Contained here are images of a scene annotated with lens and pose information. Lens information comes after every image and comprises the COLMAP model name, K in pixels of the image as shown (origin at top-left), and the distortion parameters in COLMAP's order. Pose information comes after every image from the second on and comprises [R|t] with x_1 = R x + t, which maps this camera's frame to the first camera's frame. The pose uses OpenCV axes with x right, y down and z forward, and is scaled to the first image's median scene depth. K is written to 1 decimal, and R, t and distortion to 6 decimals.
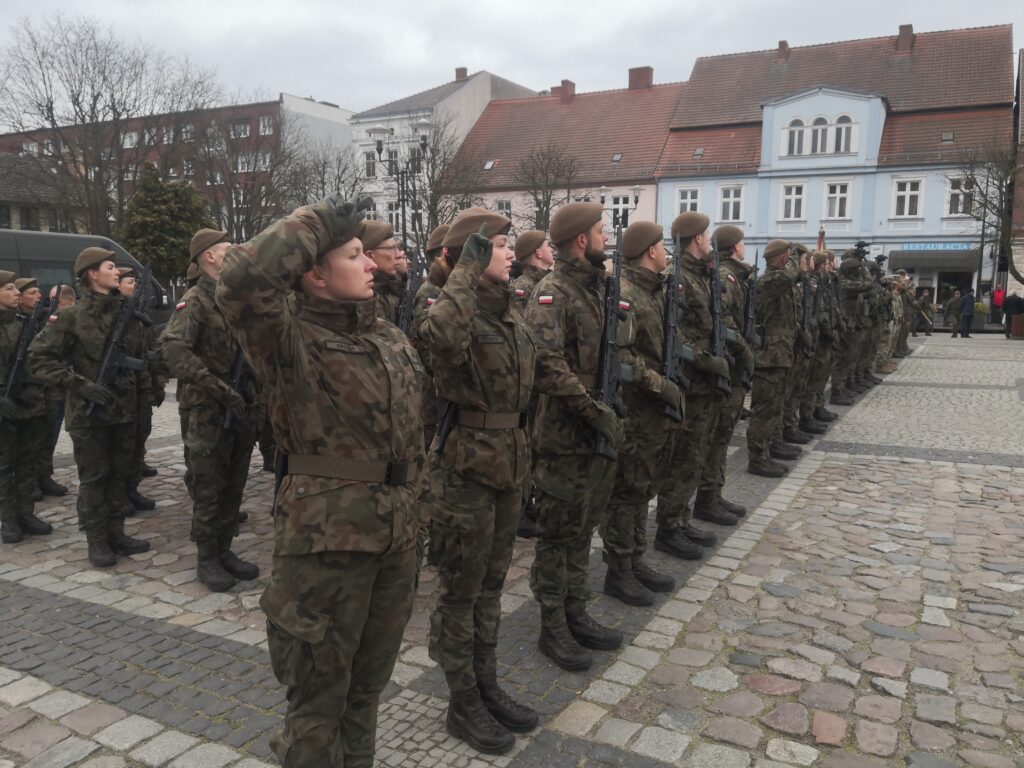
lens RADIAL K [[843.1, 0, 512.0], [0, 843.1, 384.0], [0, 0, 1]] dist [0.009179, -0.012604]
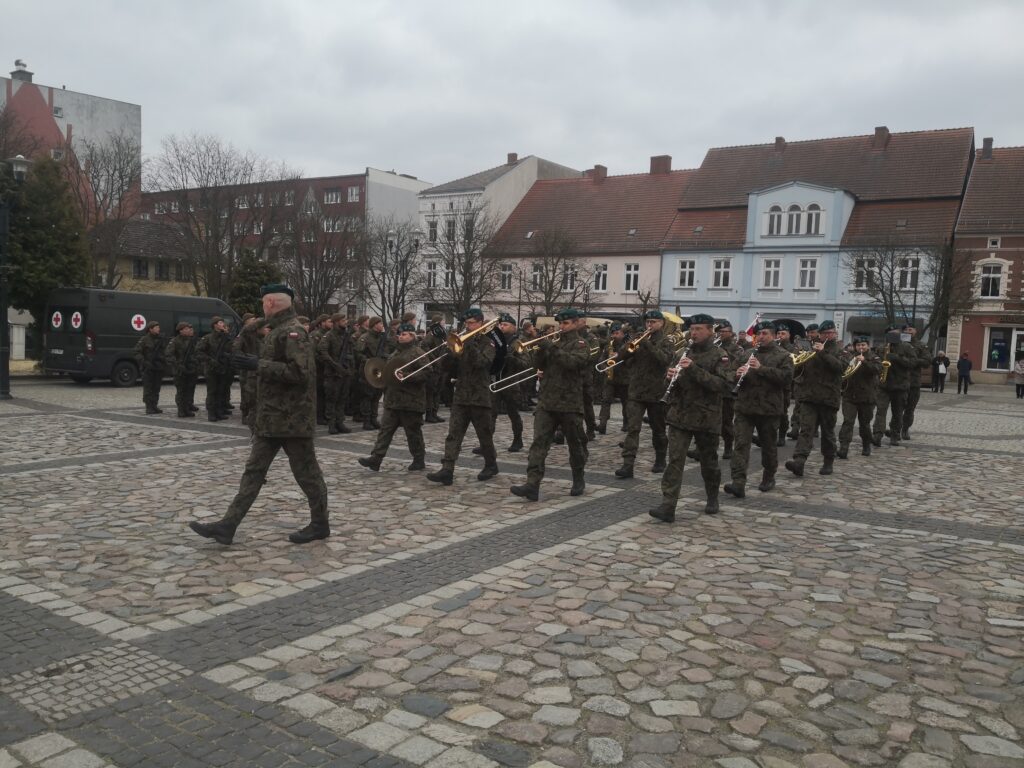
lens RADIAL K [[822.1, 0, 526.2], [0, 822.1, 385.7], [0, 0, 1]] dist [0.062473, -0.097062]
pose [[0.995727, 0.039213, -0.083605, 0.089415], [-0.043616, 0.997720, -0.051508, 0.019570], [0.081395, 0.054934, 0.995167, -0.190379]]
